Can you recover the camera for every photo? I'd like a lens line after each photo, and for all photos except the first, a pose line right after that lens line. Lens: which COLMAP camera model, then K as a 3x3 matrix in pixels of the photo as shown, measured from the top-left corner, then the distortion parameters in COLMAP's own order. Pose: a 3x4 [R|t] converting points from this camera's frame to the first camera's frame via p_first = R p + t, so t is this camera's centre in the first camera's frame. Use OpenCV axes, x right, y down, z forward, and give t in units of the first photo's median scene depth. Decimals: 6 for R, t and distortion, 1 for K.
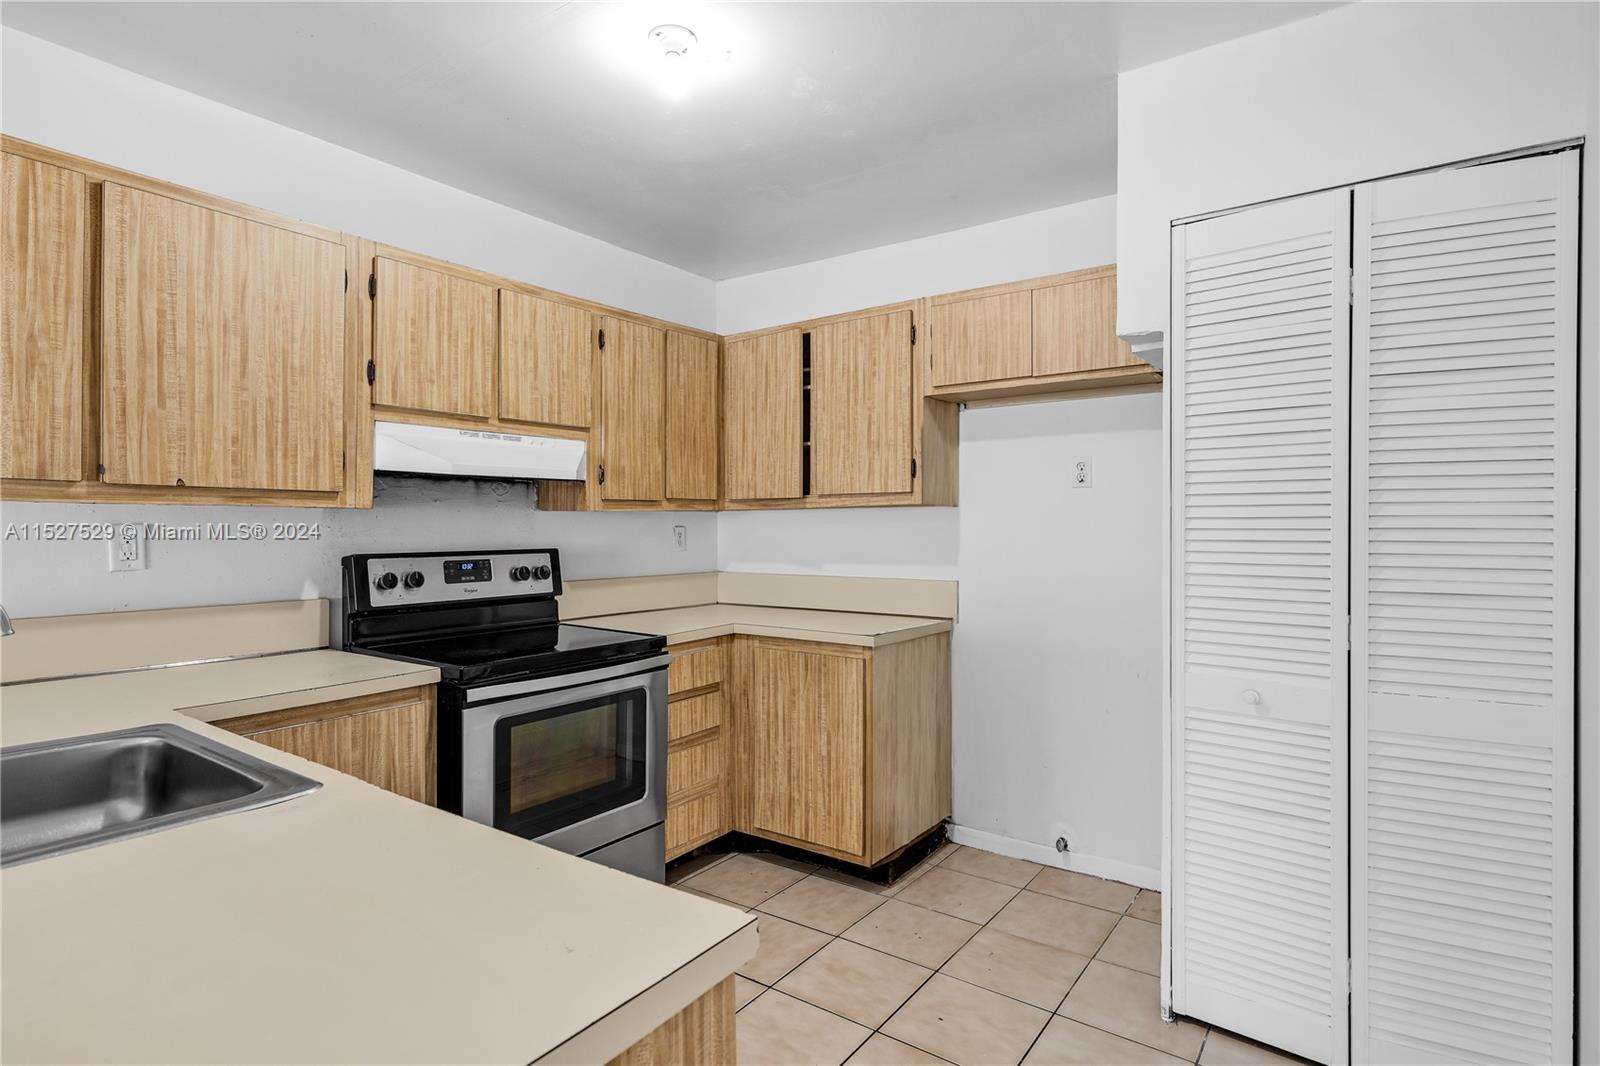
lens RADIAL K [[840.3, 0, 810.4], [0, 840.3, 522.9], [0, 0, 1]] dist [-0.005445, 0.003778]
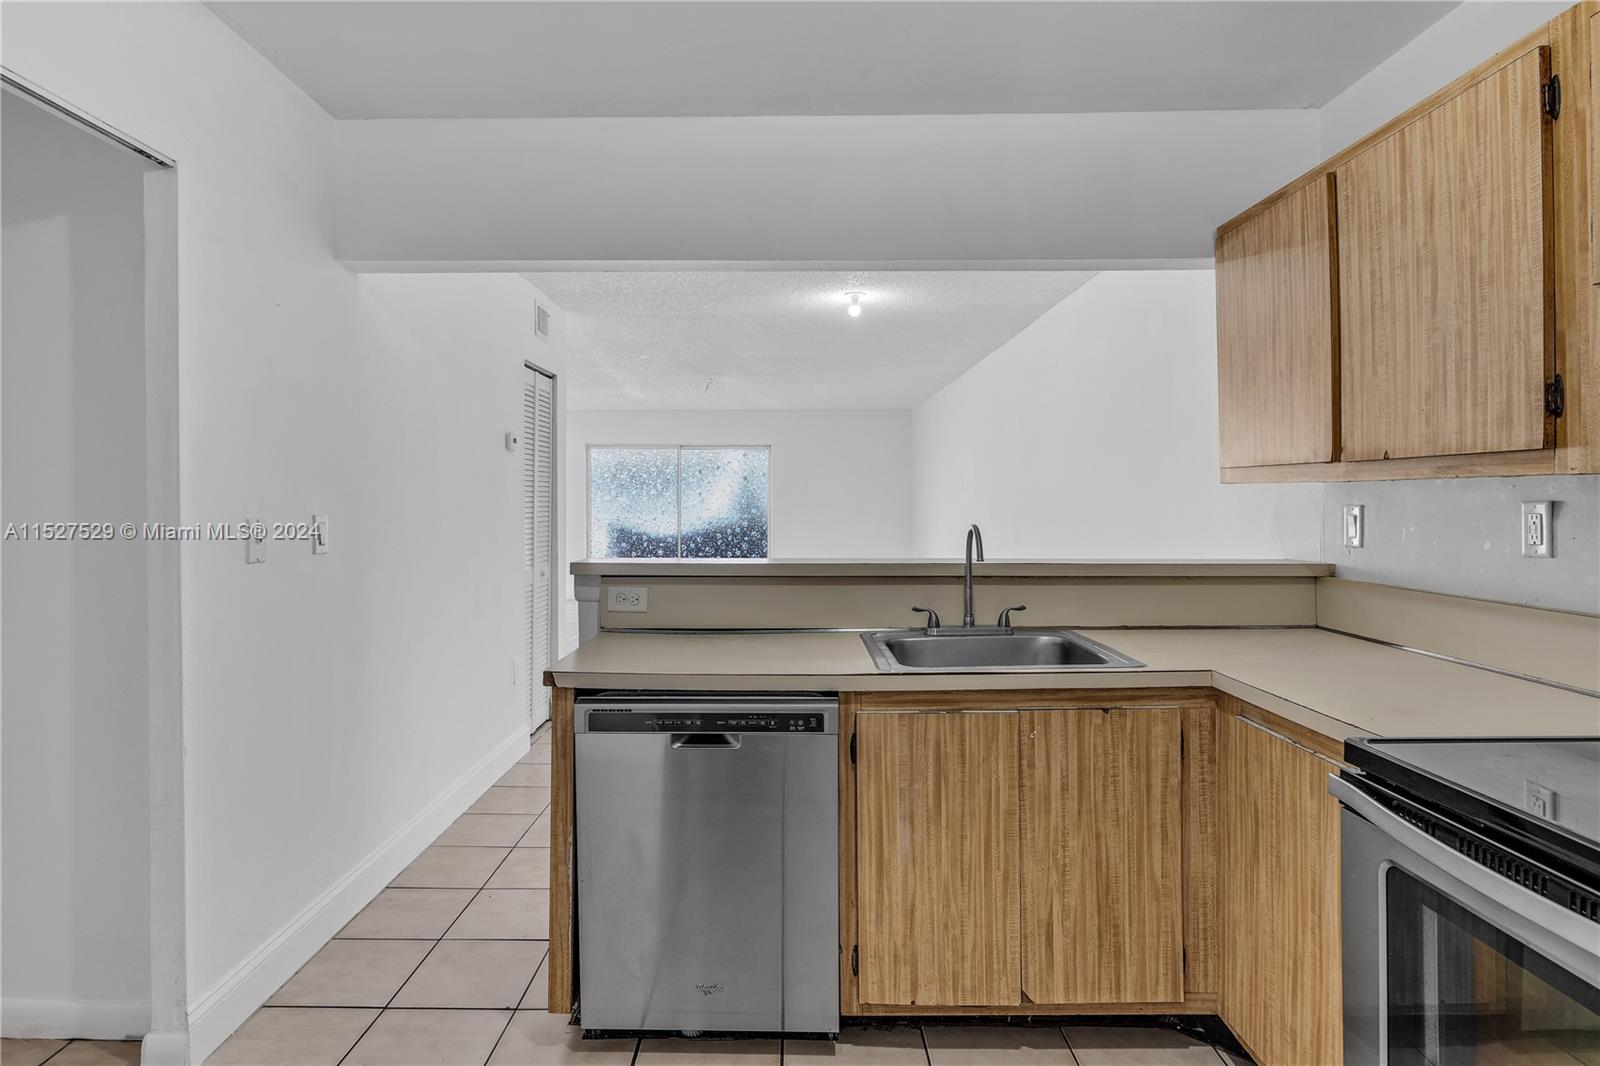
lens RADIAL K [[840.3, 0, 792.3], [0, 840.3, 506.6], [0, 0, 1]] dist [-0.005445, 0.003778]
pose [[-0.814623, 0.007067, -0.579948, 0.198819], [0.006163, 0.999975, 0.003529, 0.000015], [0.579958, -0.000699, -0.814646, 0.951025]]
